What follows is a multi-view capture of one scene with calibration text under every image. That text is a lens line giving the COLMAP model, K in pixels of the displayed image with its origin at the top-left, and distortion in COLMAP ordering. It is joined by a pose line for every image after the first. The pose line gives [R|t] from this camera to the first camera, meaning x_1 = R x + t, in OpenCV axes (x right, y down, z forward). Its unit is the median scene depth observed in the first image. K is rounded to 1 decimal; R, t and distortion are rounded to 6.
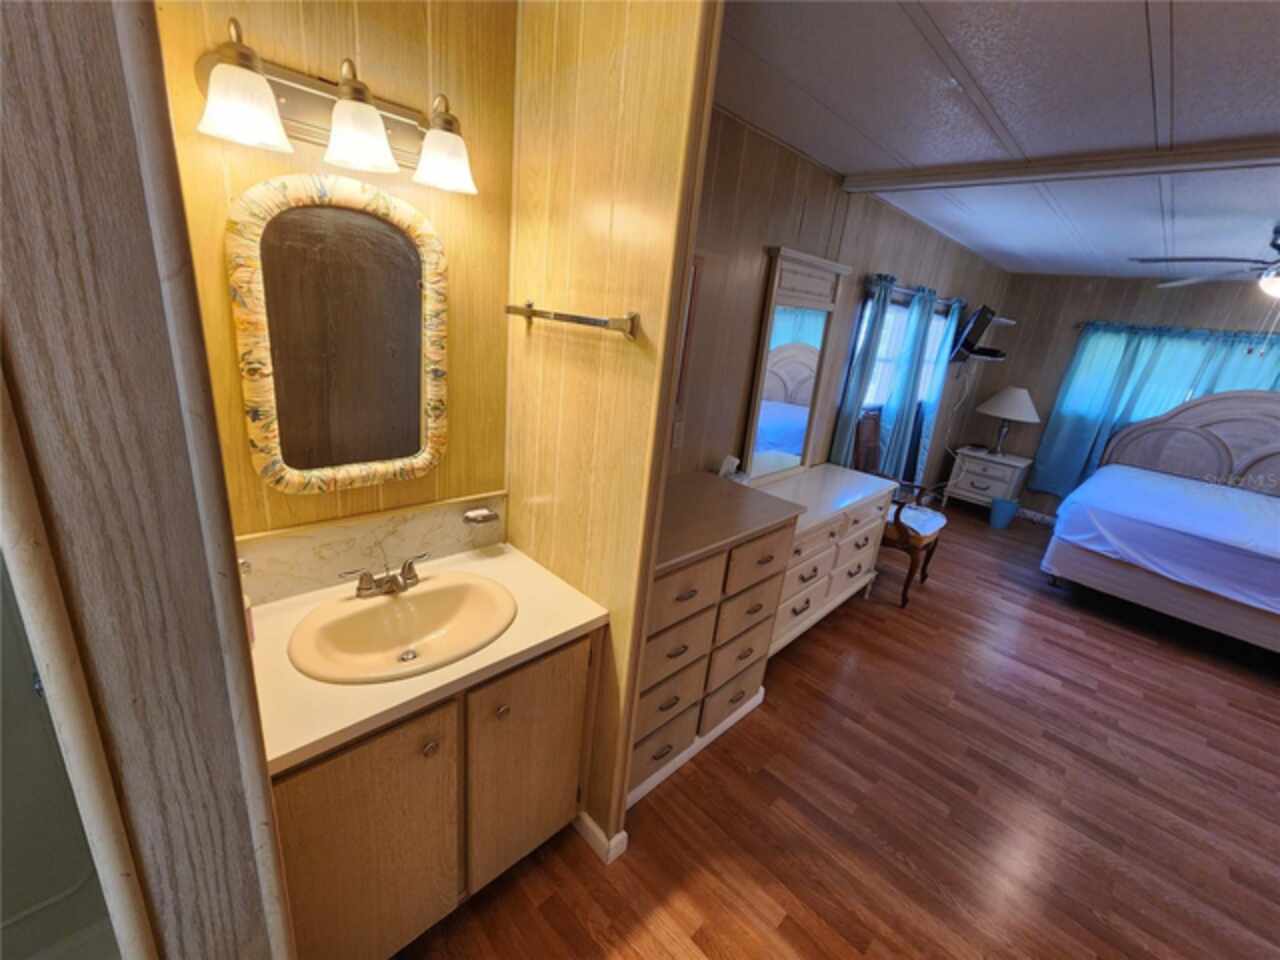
lens RADIAL K [[527.8, 0, 643.3], [0, 527.8, 479.2], [0, 0, 1]] dist [0.000101, -0.000129]
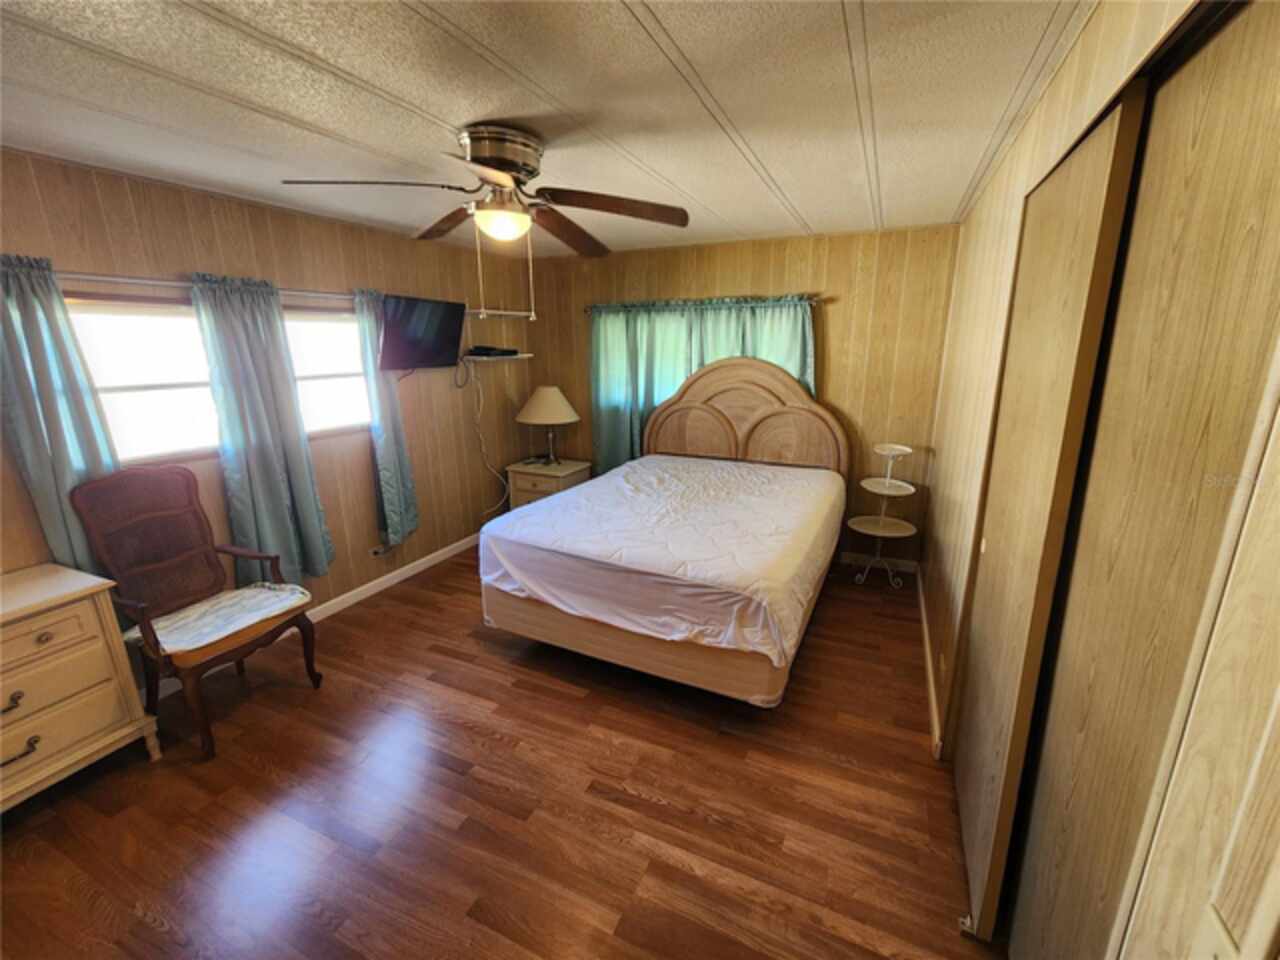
lens RADIAL K [[527.8, 0, 643.3], [0, 527.8, 479.2], [0, 0, 1]] dist [0.000101, -0.000129]
pose [[0.931978, -0.197715, 0.303852, 0.255273], [0.209420, 0.977807, -0.006079, 0.006709], [-0.295906, 0.069298, 0.952700, 0.059980]]
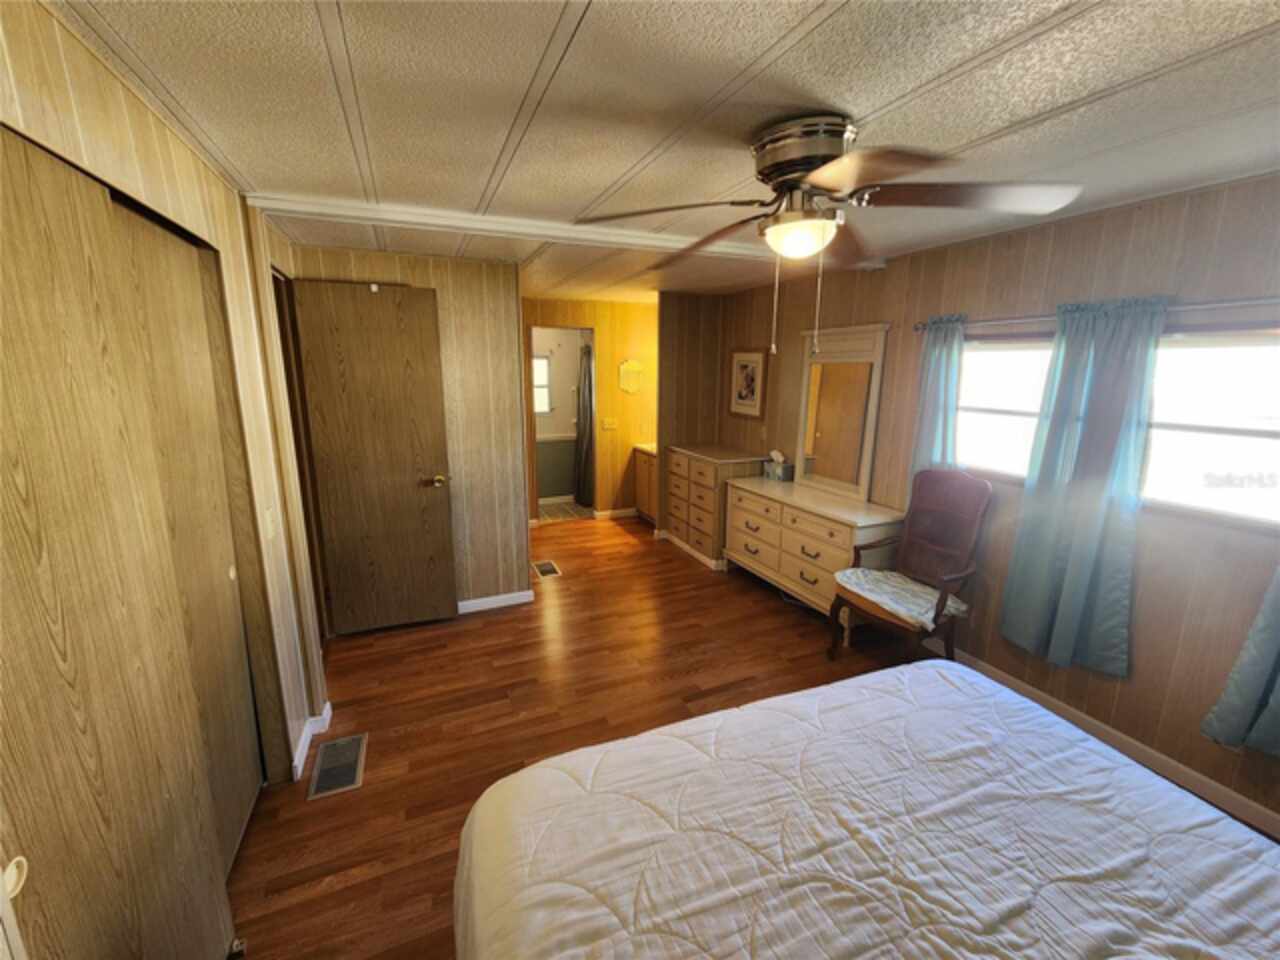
lens RADIAL K [[527.8, 0, 643.3], [0, 527.8, 479.2], [0, 0, 1]] dist [0.000101, -0.000129]
pose [[-0.364591, 0.089945, -0.926814, 0.431343], [-0.322418, 0.921561, 0.216268, -0.043627], [0.873567, 0.377671, -0.306993, 0.261707]]
